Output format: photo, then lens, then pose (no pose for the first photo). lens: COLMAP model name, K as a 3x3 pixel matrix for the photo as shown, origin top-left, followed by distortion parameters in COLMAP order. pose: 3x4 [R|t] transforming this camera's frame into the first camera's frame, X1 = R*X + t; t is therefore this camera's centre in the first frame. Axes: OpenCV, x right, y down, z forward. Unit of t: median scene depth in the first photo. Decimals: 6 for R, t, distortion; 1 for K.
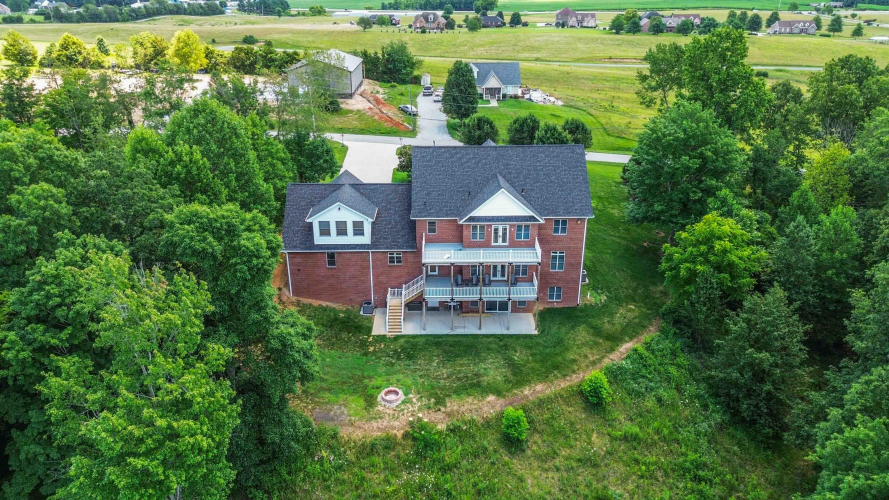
lens RADIAL K [[628.2, 0, 443.5], [0, 628.2, 244.5], [0, 0, 1]] dist [0.070548, -0.061284]
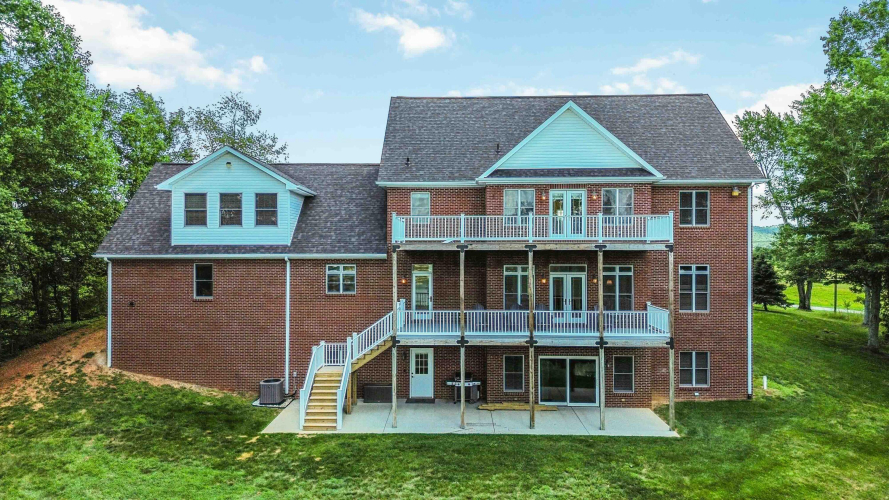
lens RADIAL K [[628.2, 0, 443.5], [0, 628.2, 244.5], [0, 0, 1]] dist [0.070548, -0.061284]
pose [[0.999619, 0.005515, -0.027031, 0.011959], [-0.015767, 0.918243, -0.395704, 0.185879], [0.022638, 0.395980, 0.917980, 0.572402]]
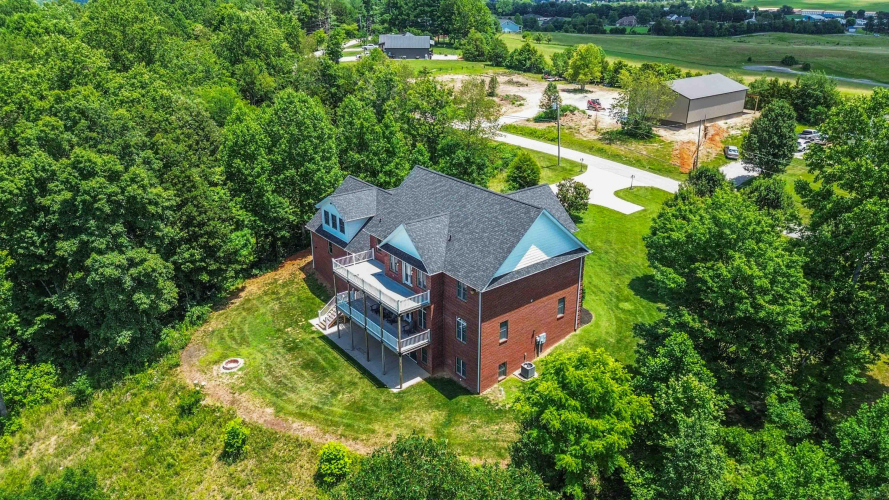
lens RADIAL K [[628.2, 0, 443.5], [0, 628.2, 244.5], [0, 0, 1]] dist [0.070548, -0.061284]
pose [[0.612766, 0.298153, -0.731862, 0.758595], [-0.314152, 0.941681, 0.120601, -0.176779], [0.725138, 0.156016, 0.670696, 0.413594]]
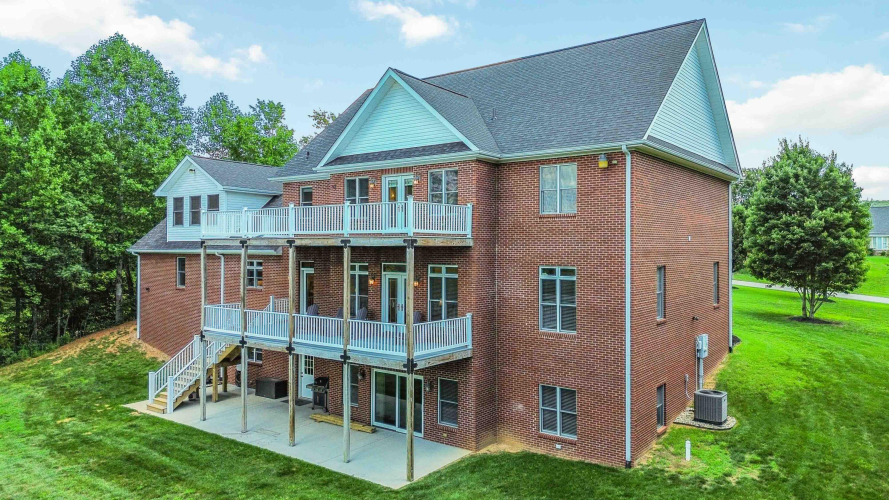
lens RADIAL K [[628.2, 0, 443.5], [0, 628.2, 244.5], [0, 0, 1]] dist [0.070548, -0.061284]
pose [[0.794129, 0.005197, -0.607727, 0.341344], [-0.244415, 0.918265, -0.311529, 0.120013], [0.556435, 0.395932, 0.730491, 0.728263]]
